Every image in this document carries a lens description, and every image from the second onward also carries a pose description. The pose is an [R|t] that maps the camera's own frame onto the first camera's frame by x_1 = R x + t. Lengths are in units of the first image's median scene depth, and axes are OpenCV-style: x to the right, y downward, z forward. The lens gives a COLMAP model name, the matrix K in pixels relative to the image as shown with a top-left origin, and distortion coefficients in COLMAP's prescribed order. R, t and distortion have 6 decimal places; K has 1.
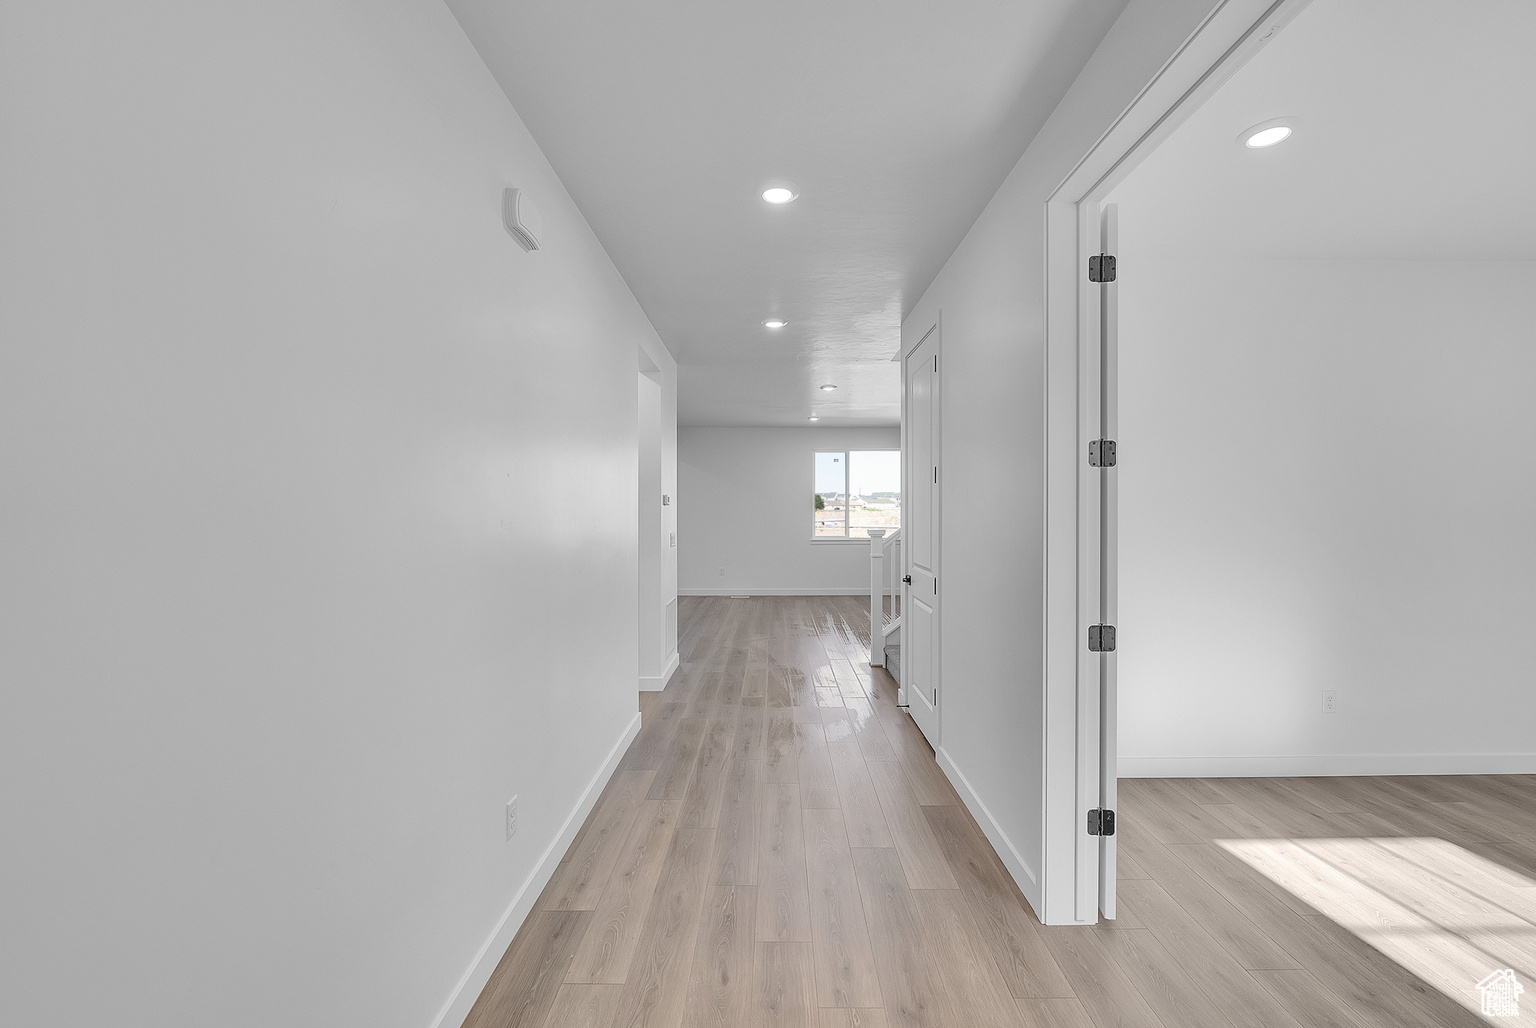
lens RADIAL K [[639.4, 0, 764.7], [0, 639.4, 509.8], [0, 0, 1]] dist [-0.006891, -0.000973]
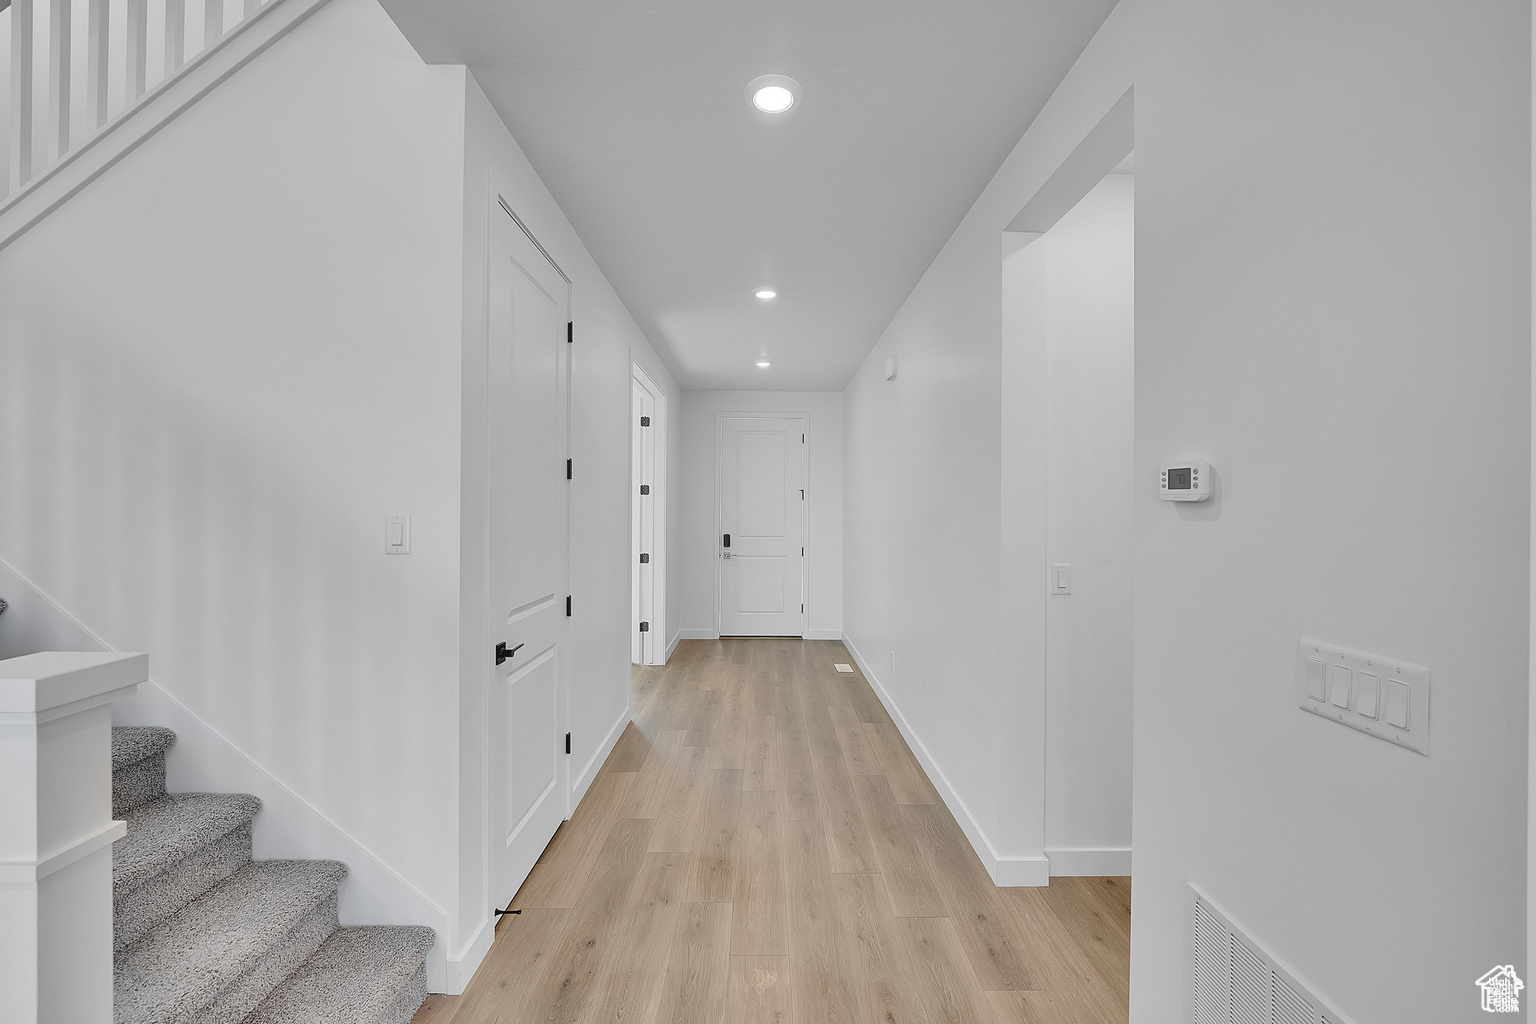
lens RADIAL K [[639.4, 0, 779.9], [0, 639.4, 511.6], [0, 0, 1]] dist [-0.006891, -0.000973]
pose [[-0.999024, -0.005851, -0.043781, 0.041988], [-0.006152, 0.999958, 0.006737, -0.008544], [0.043740, 0.007000, -0.999018, 2.000963]]
